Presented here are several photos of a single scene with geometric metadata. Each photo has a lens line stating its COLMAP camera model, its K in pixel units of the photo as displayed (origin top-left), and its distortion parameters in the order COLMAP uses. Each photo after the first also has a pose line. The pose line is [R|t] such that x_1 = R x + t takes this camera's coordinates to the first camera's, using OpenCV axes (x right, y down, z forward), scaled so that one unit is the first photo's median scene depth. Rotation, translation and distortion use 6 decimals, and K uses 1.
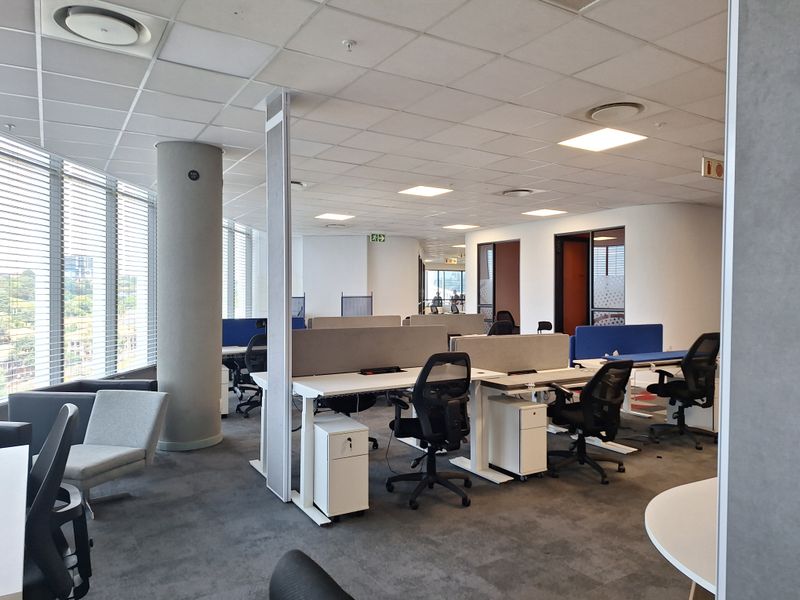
lens RADIAL K [[565.2, 0, 392.3], [0, 565.2, 297.4], [0, 0, 1]] dist [0.050610, -0.023681]
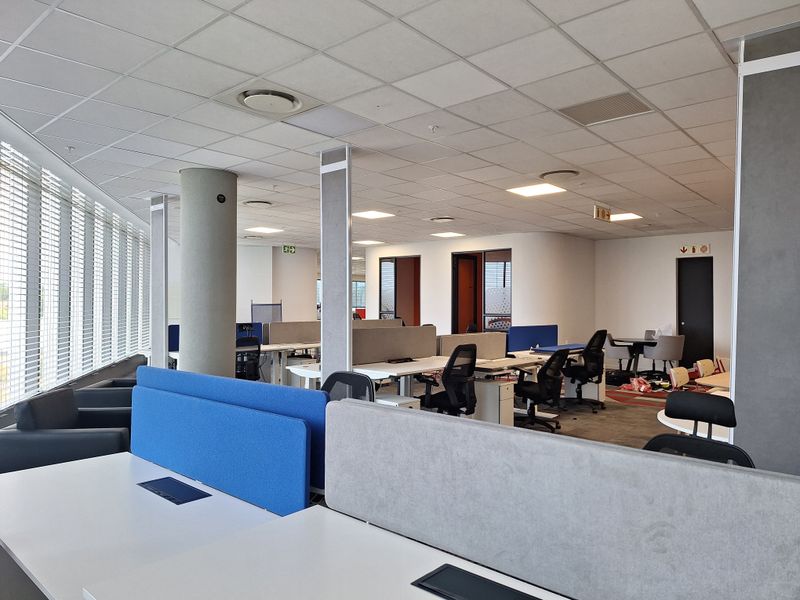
lens RADIAL K [[565.2, 0, 382.0], [0, 565.2, 300.1], [0, 0, 1]] dist [0.050610, -0.023681]
pose [[0.961330, 0.004635, 0.275359, -0.406208], [-0.002044, 0.999951, -0.009697, 0.003405], [-0.275391, 0.008759, 0.961292, -0.231269]]
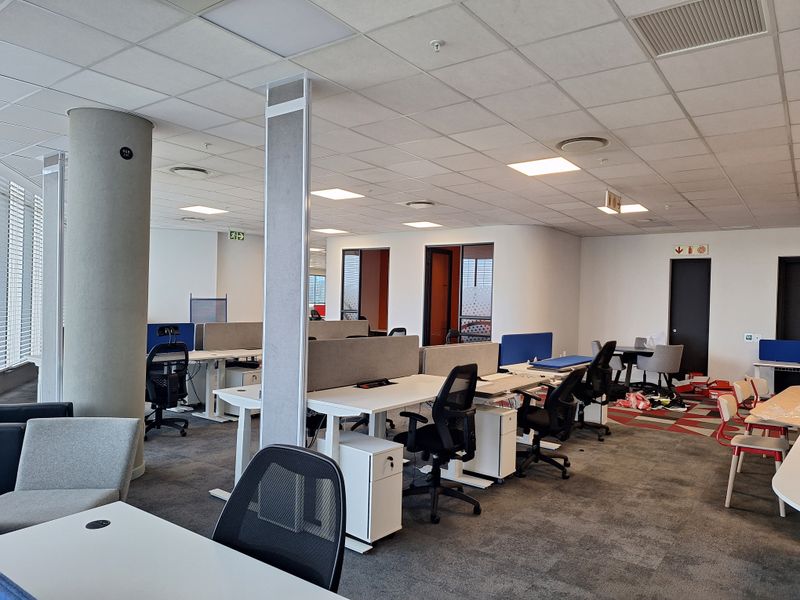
lens RADIAL K [[565.2, 0, 399.4], [0, 565.2, 304.9], [0, 0, 1]] dist [0.050610, -0.023681]
pose [[0.927672, 0.020639, 0.372827, -0.329294], [-0.024117, 0.999698, 0.004667, -0.008381], [-0.372618, -0.013321, 0.927889, 0.091910]]
